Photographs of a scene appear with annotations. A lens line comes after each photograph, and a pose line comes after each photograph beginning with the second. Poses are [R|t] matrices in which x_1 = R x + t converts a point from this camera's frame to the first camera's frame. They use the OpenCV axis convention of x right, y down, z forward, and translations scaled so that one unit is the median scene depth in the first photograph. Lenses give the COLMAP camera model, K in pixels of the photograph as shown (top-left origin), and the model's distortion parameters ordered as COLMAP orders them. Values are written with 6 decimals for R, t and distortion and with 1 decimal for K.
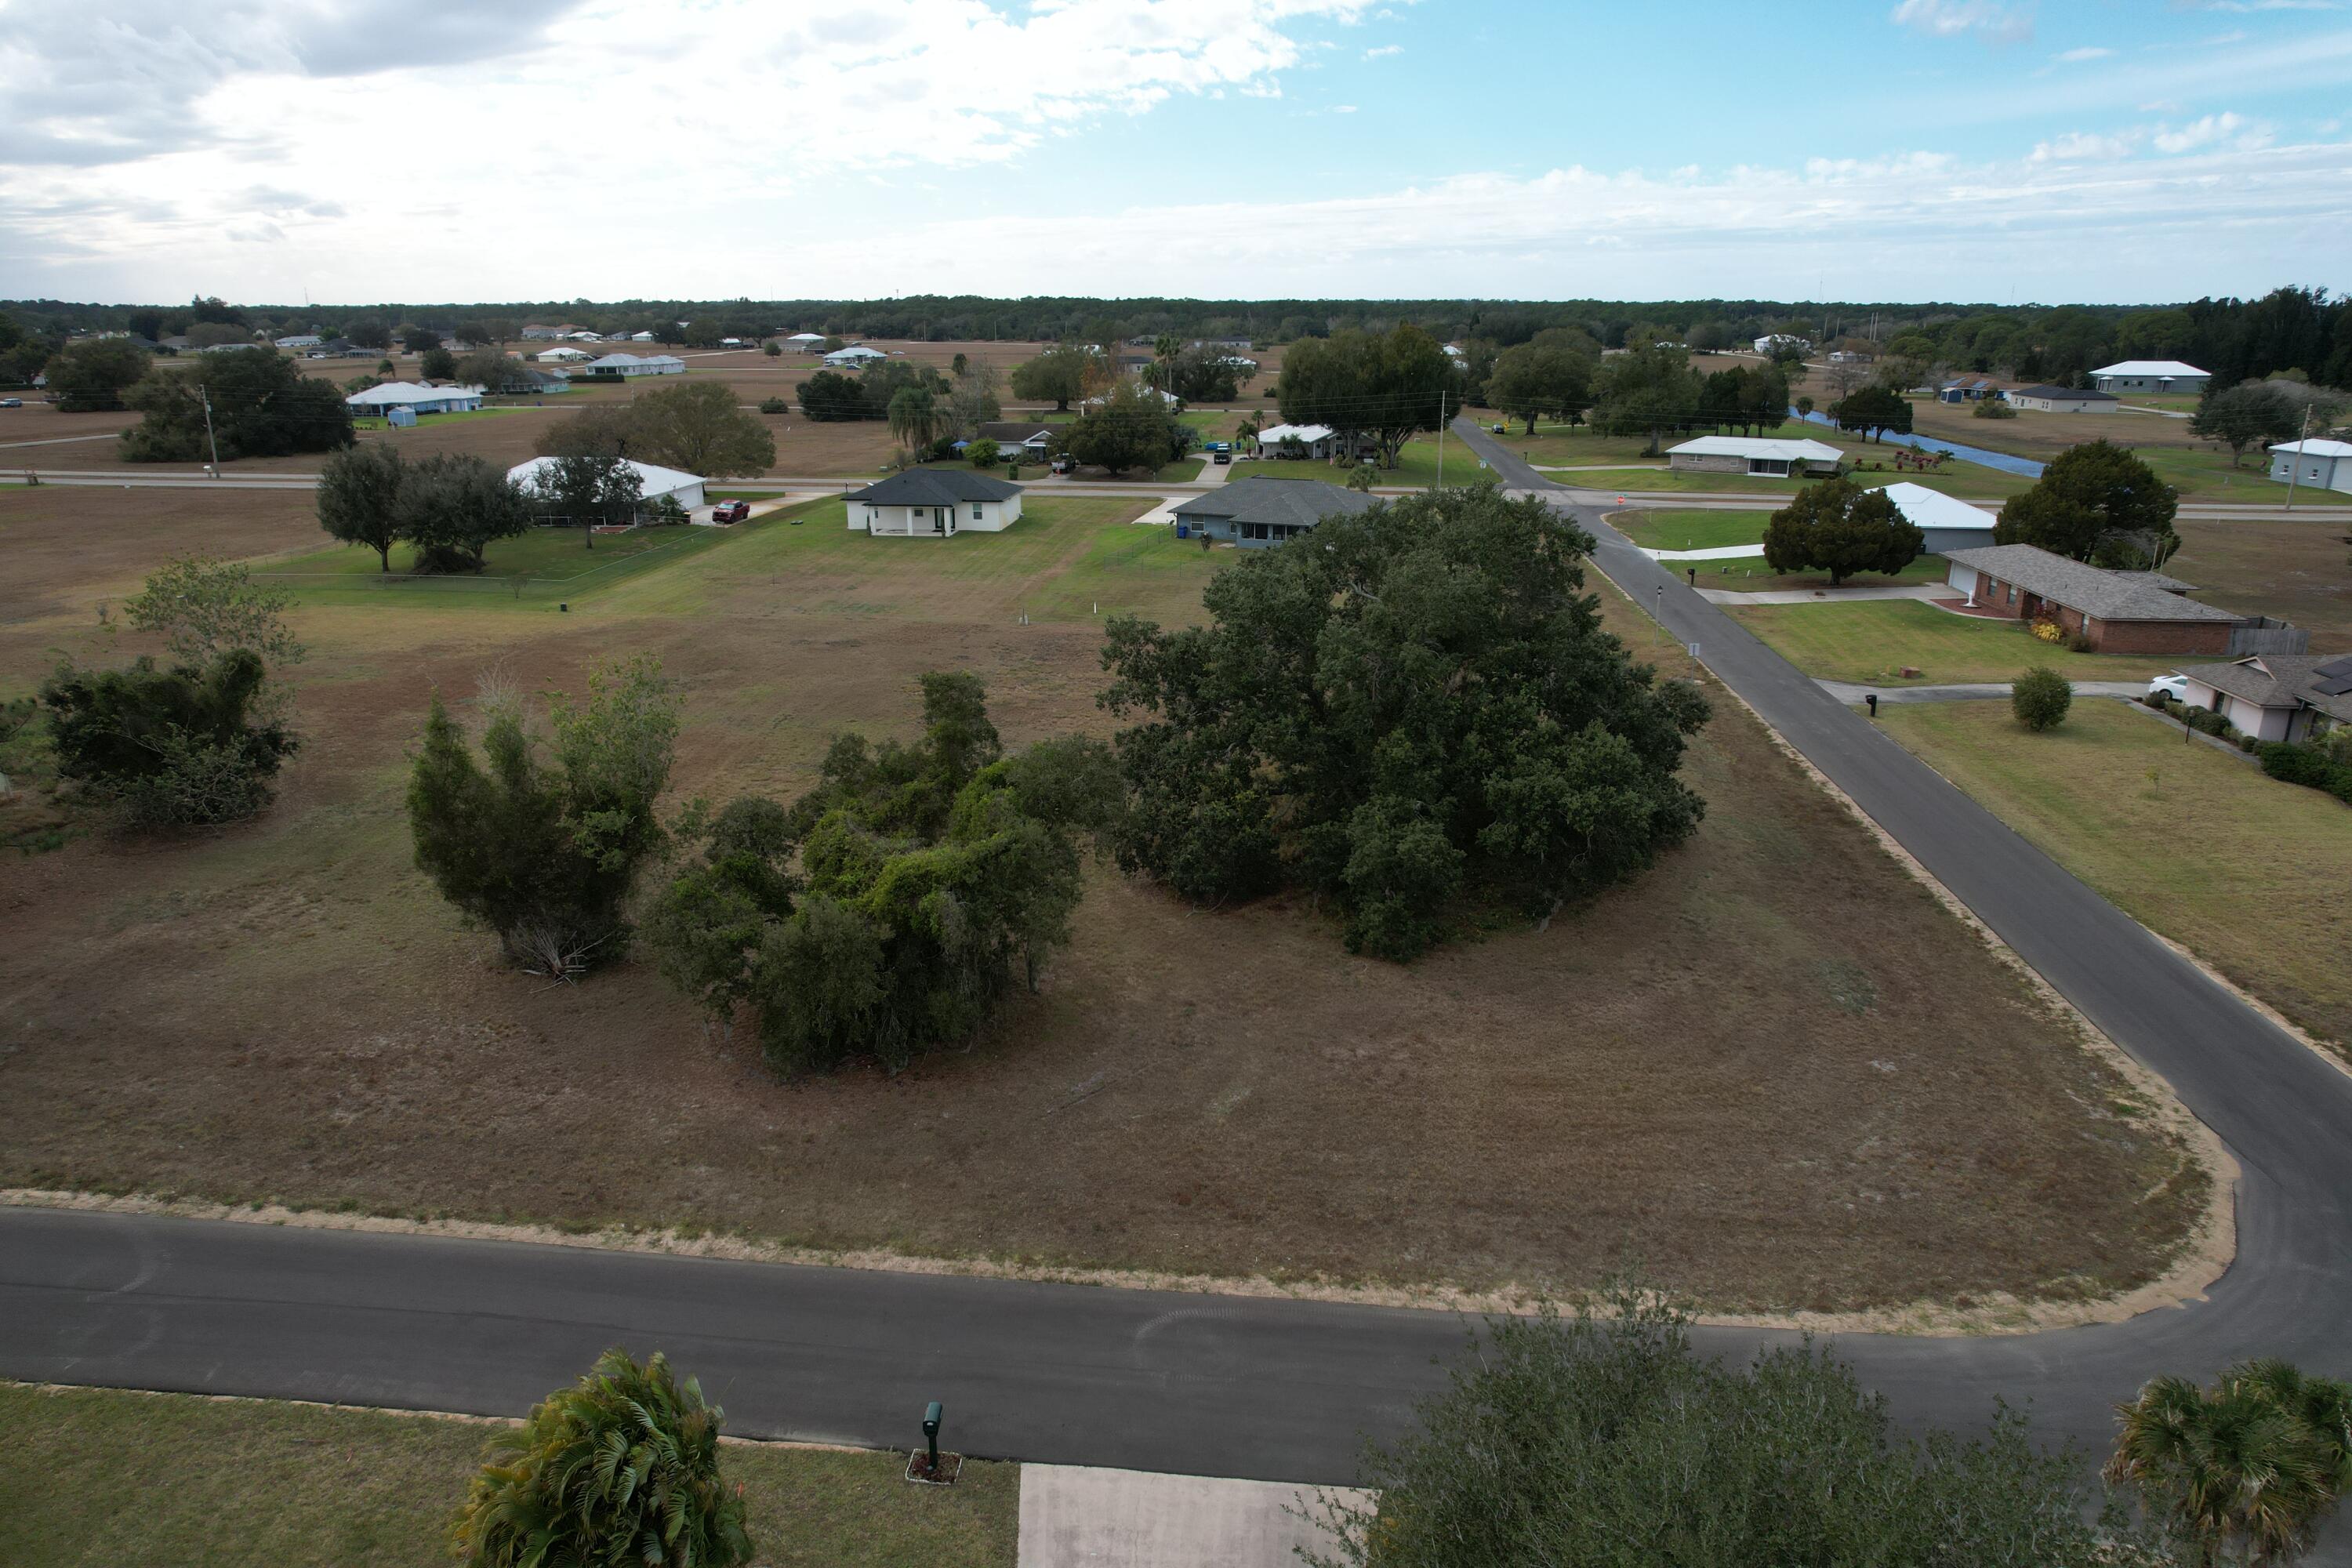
lens RADIAL K [[1523.6, 0, 1176.0], [0, 1523.6, 784.0], [0, 0, 1]] dist [-0.075300, 0.069841]
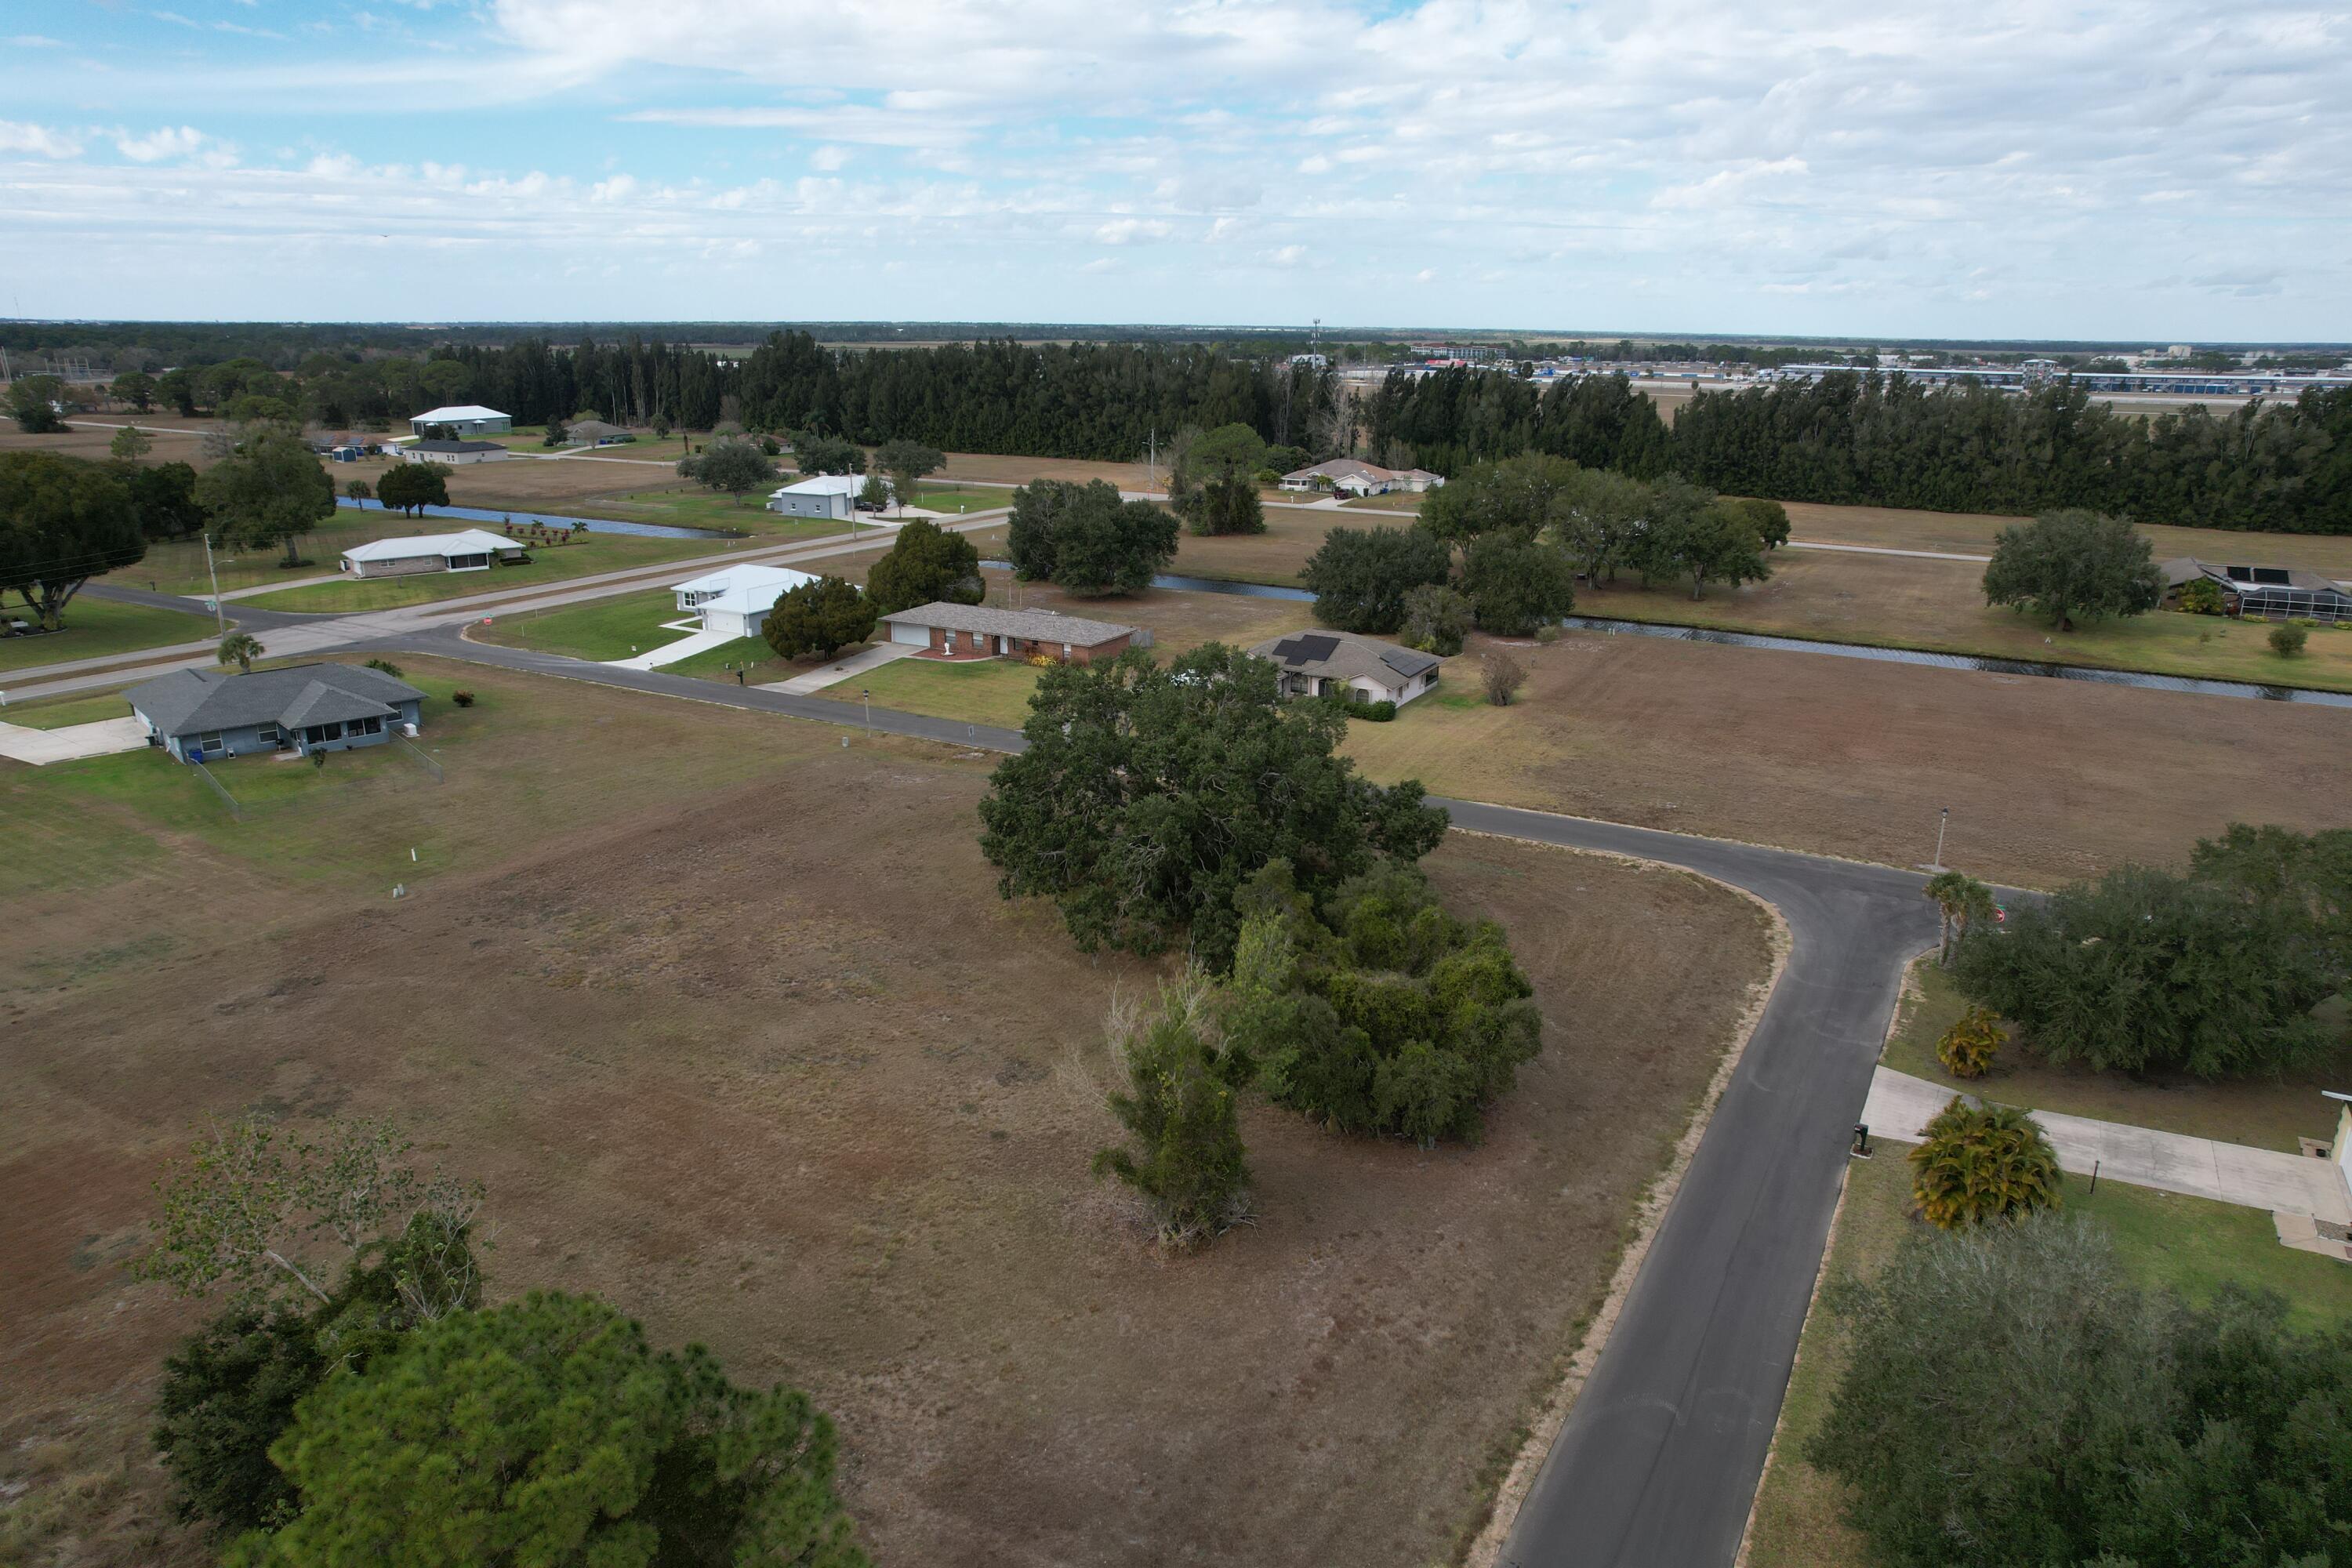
lens RADIAL K [[1449.9, 0, 1237.2], [0, 1449.9, 902.6], [0, 0, 1]] dist [-0.046250, 0.034210]
pose [[0.392352, -0.336415, 0.856087, -0.393879], [0.268424, 0.932081, 0.243257, -0.111803], [-0.879777, 0.134352, 0.456006, 0.149521]]
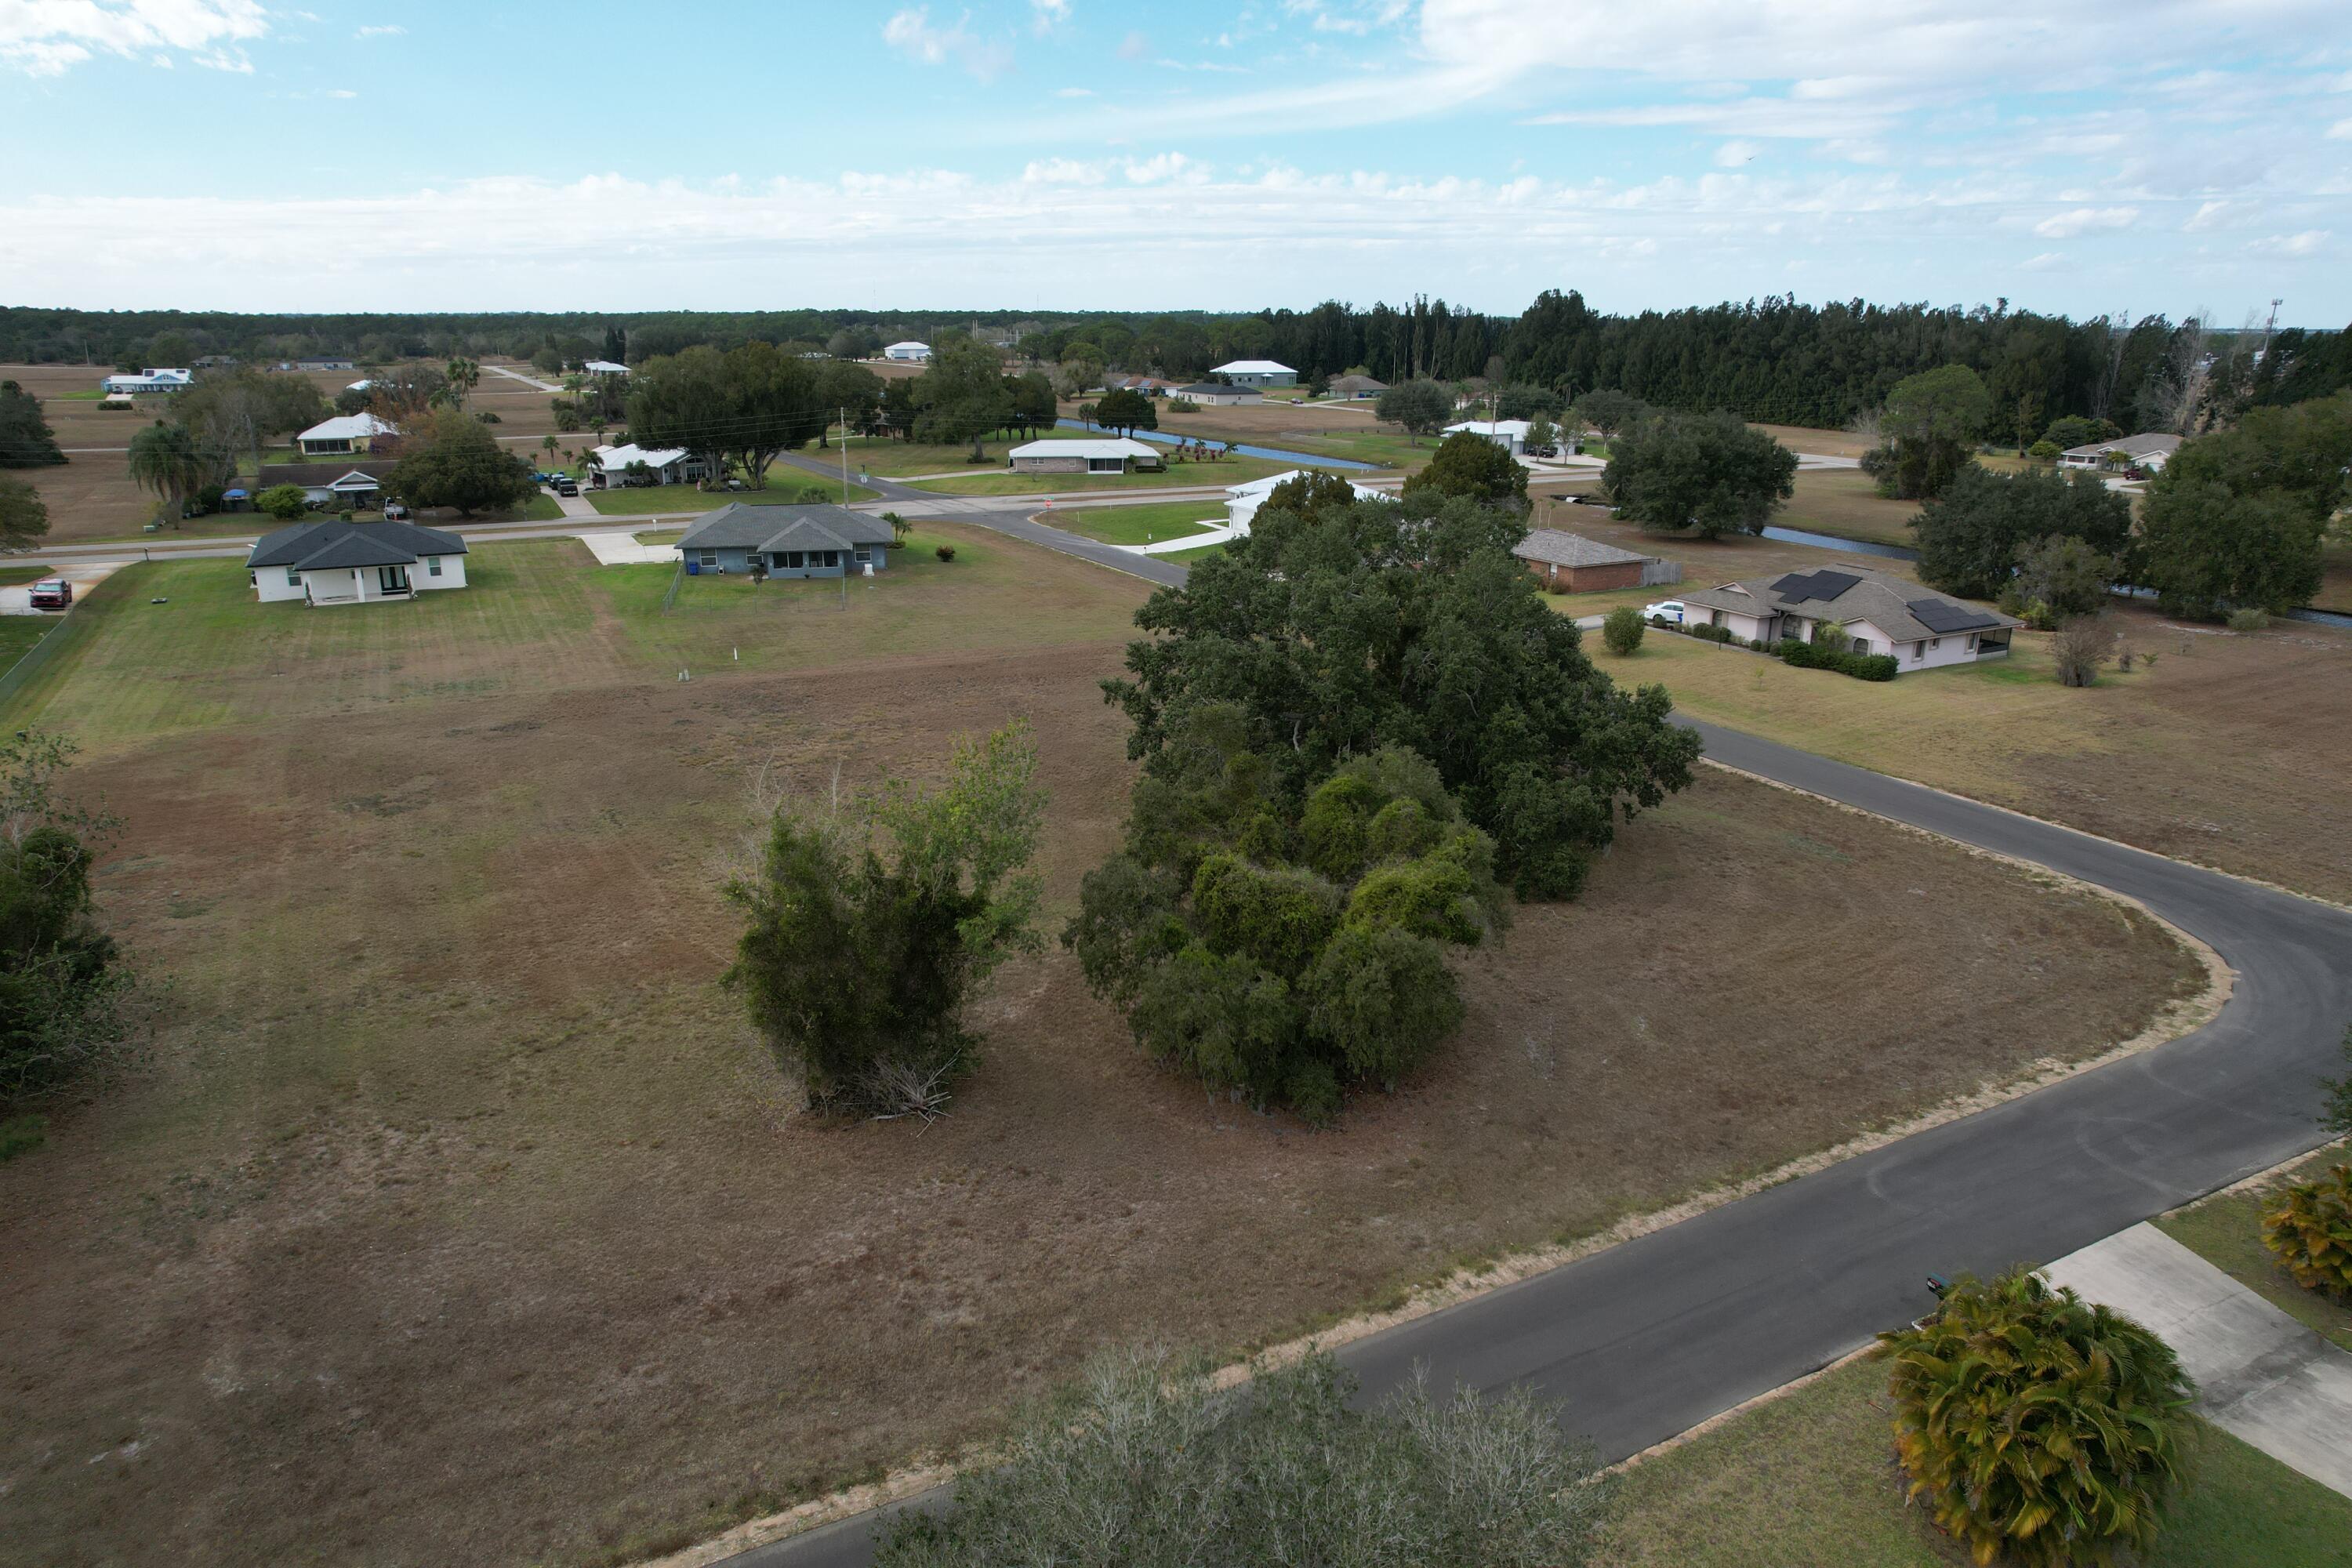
lens RADIAL K [[1535.9, 0, 1213.4], [0, 1535.9, 784.8], [0, 0, 1]] dist [-0.082045, 0.083104]
pose [[0.823433, -0.161190, 0.544037, -0.223323], [0.165357, 0.985353, 0.041667, -0.019957], [-0.542785, 0.055650, 0.838026, 0.055020]]
